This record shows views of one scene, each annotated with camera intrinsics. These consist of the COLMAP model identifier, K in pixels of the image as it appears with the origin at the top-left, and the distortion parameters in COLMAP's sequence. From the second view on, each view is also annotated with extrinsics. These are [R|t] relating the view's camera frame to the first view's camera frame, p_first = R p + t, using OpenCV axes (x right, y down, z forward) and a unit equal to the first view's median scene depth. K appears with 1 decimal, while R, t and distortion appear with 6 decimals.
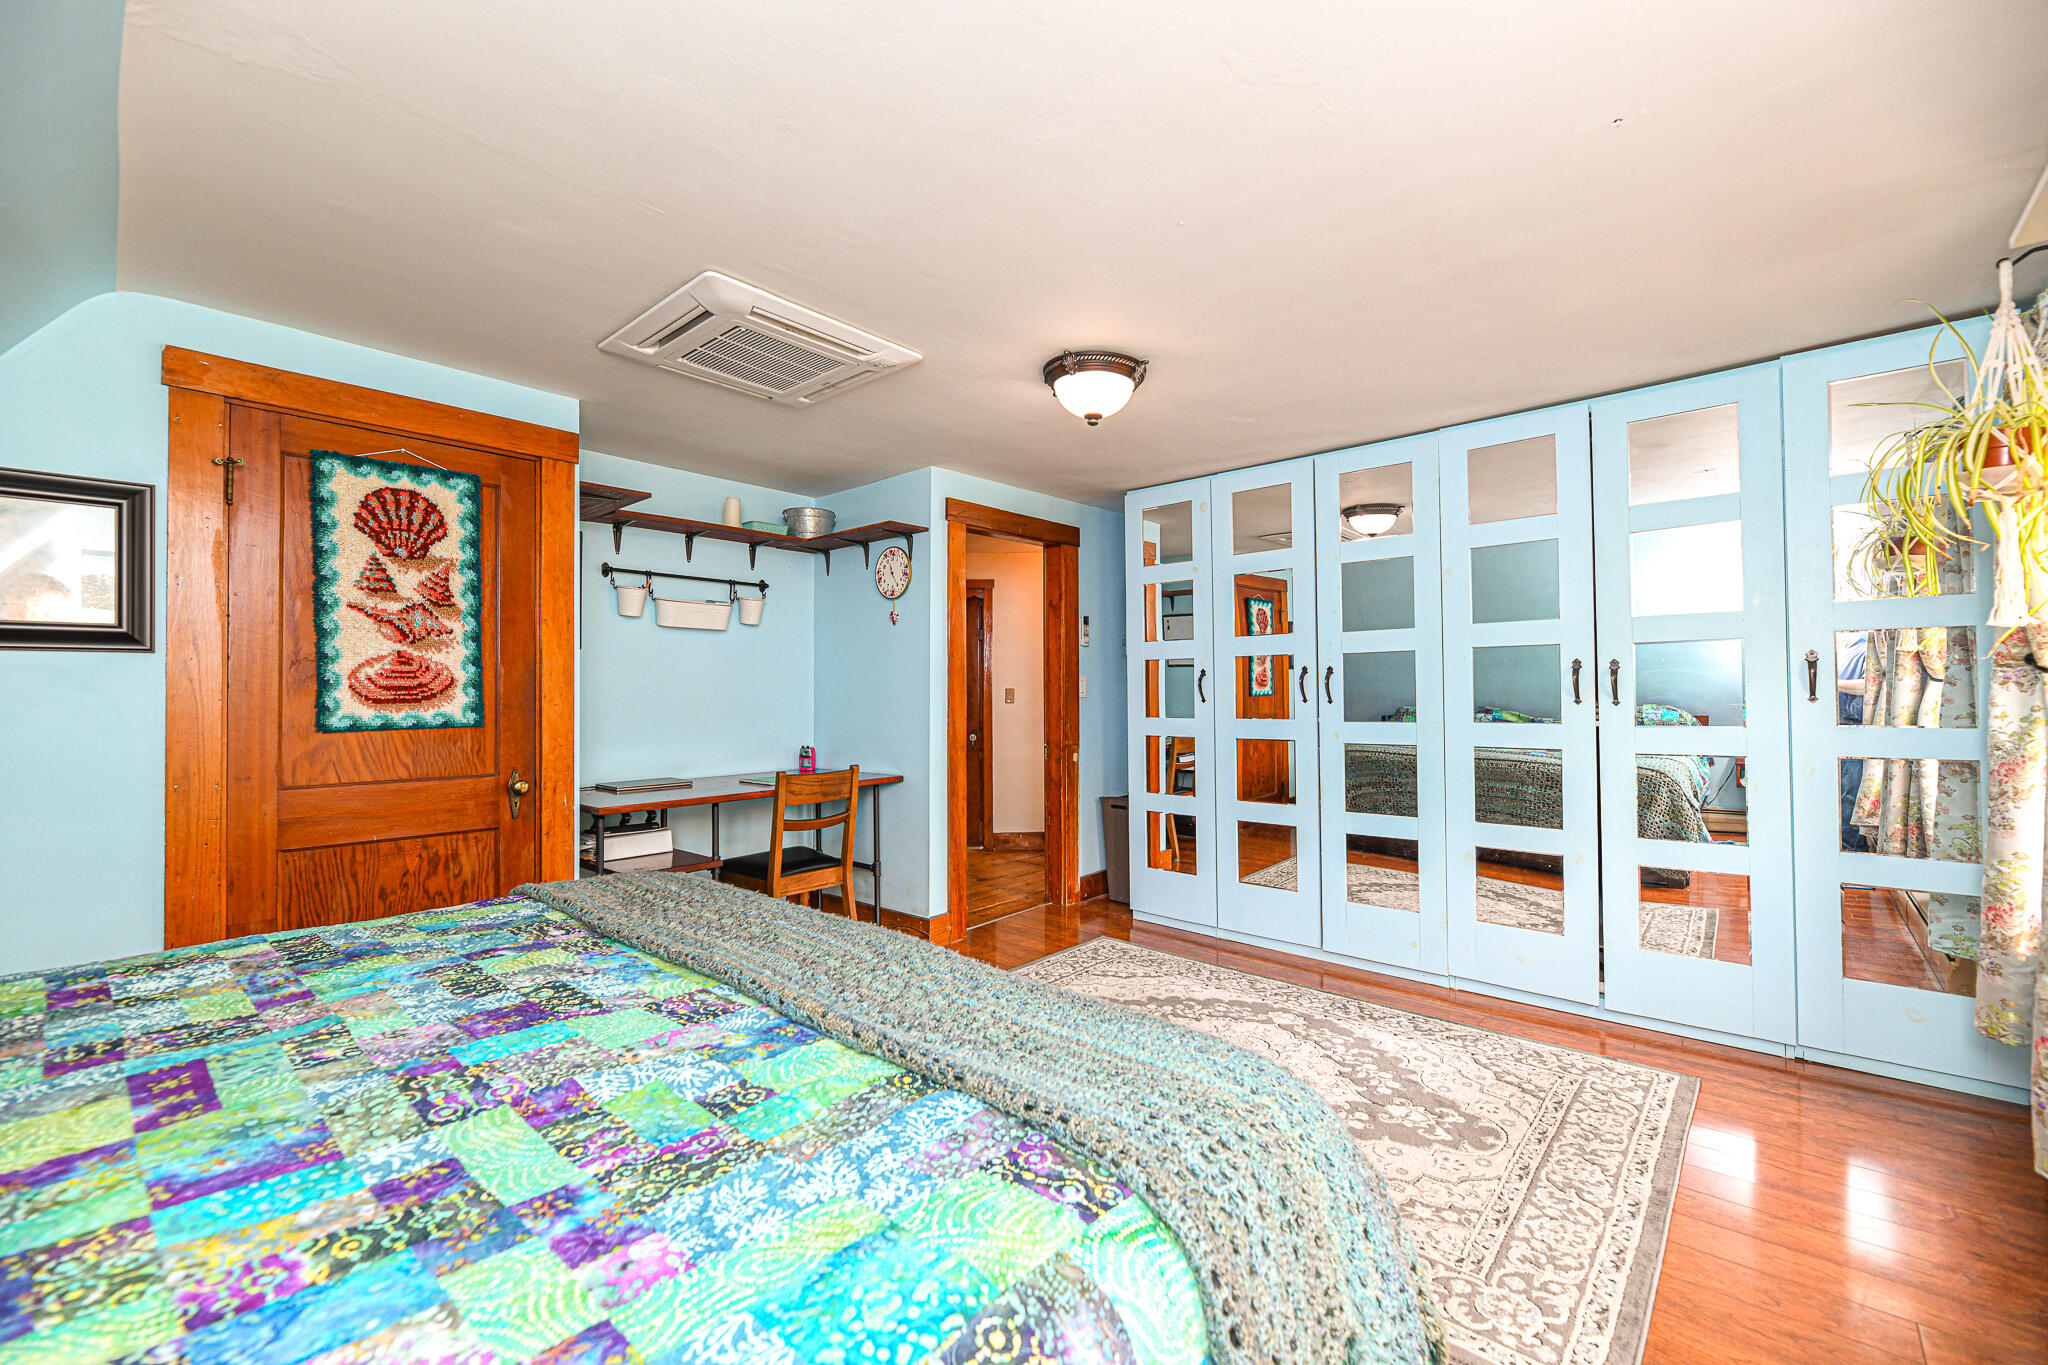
lens RADIAL K [[835.3, 0, 1029.8], [0, 835.3, 679.8], [0, 0, 1]] dist [-0.000809, -0.000075]
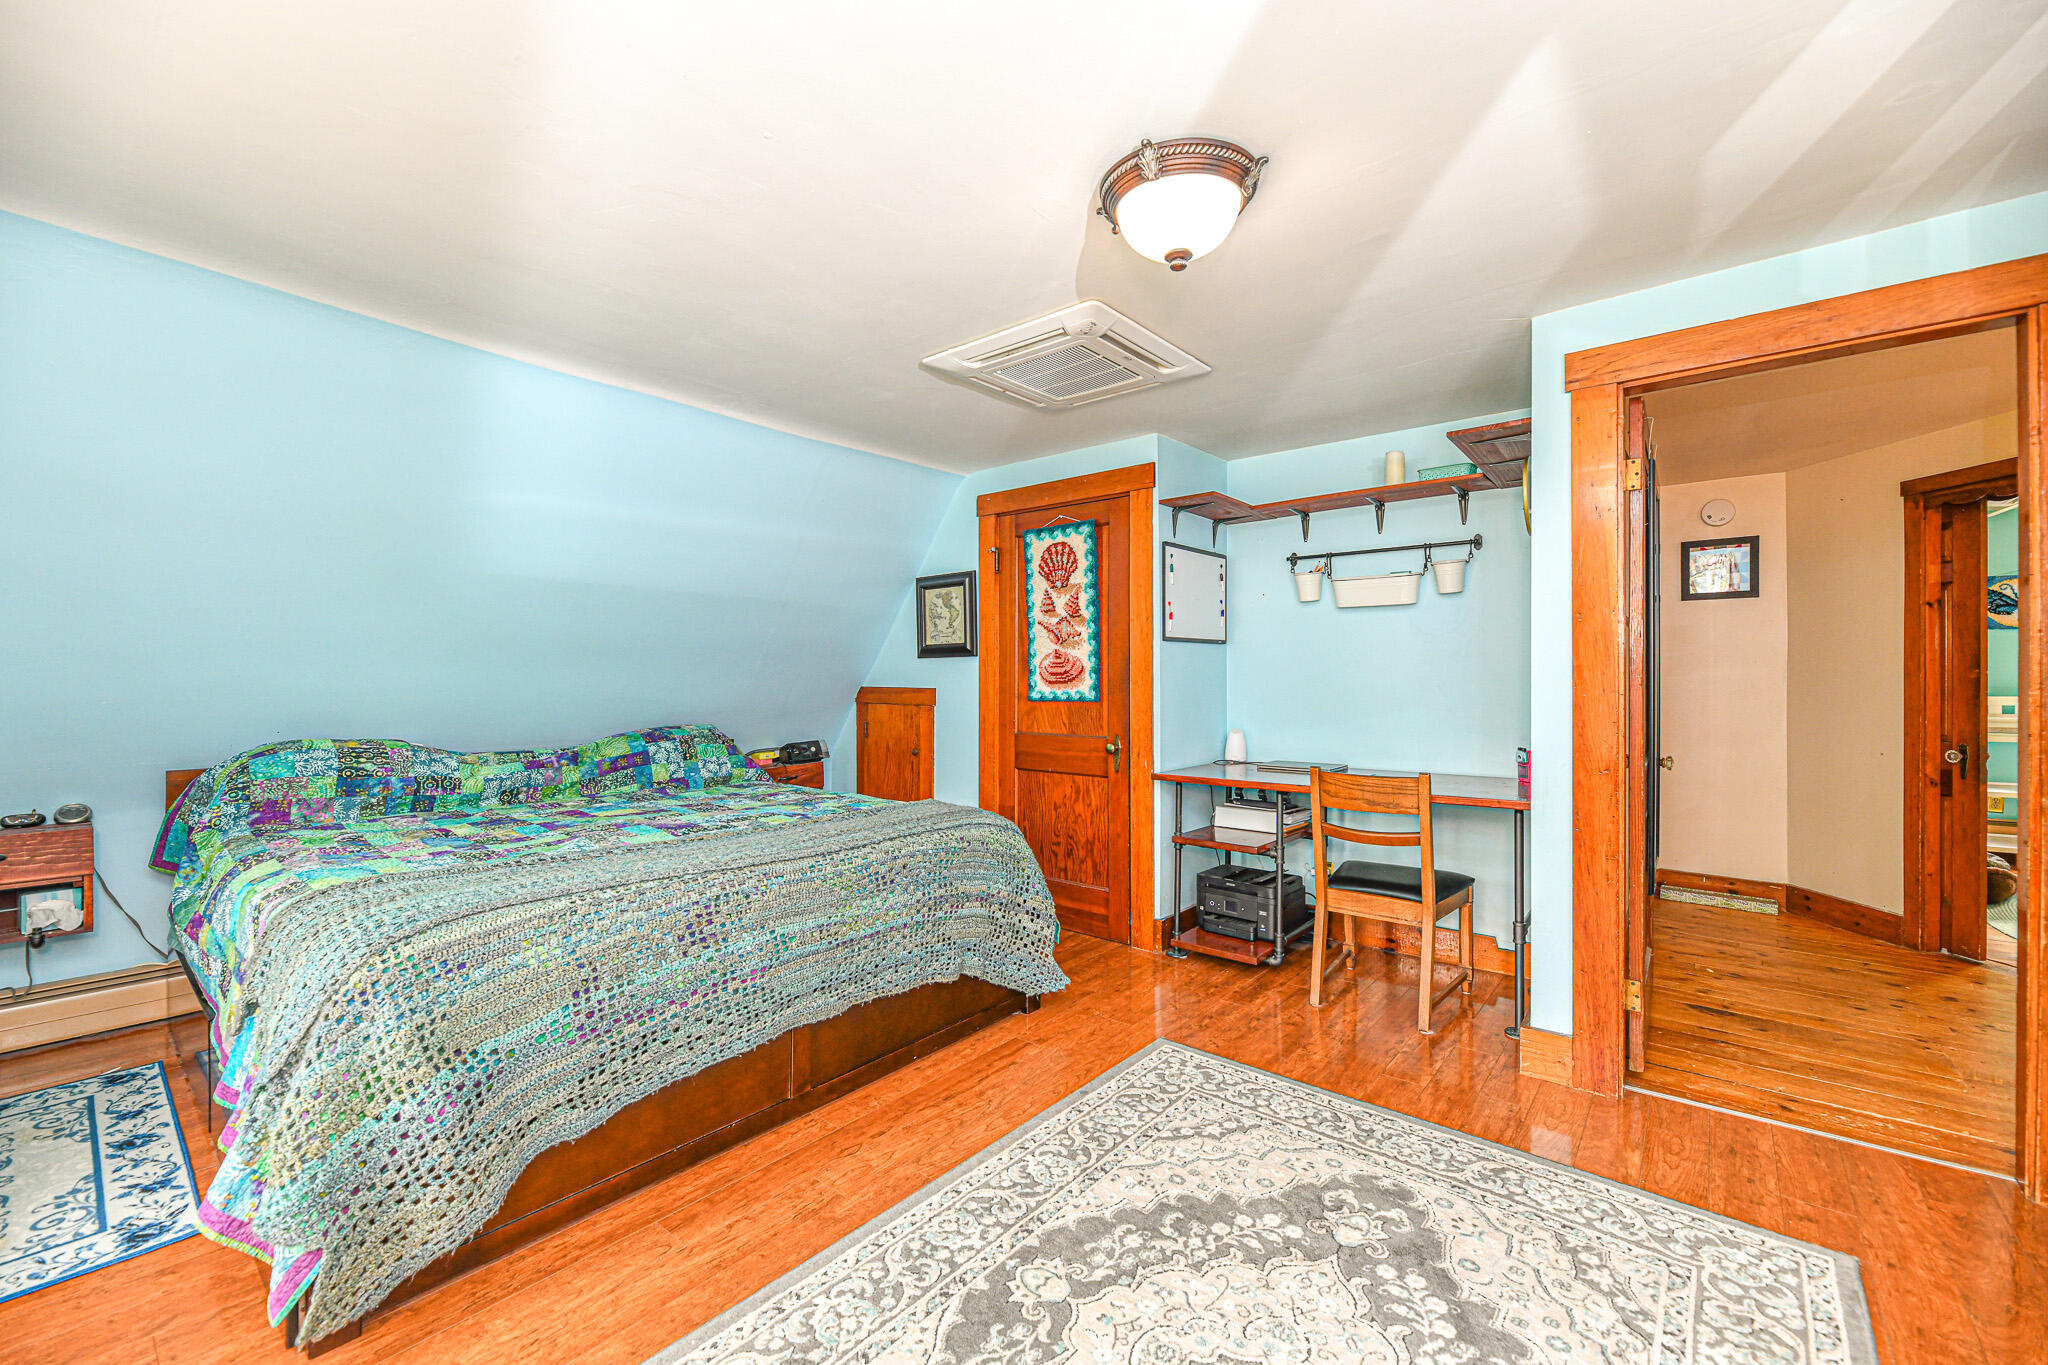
lens RADIAL K [[835.3, 0, 1029.3], [0, 835.3, 687.6], [0, 0, 1]] dist [-0.000809, -0.000075]
pose [[0.024781, 0.011009, -0.999632, 0.755607], [0.015842, 0.999809, 0.011403, 0.016444], [0.999567, -0.016119, 0.024602, 0.896714]]
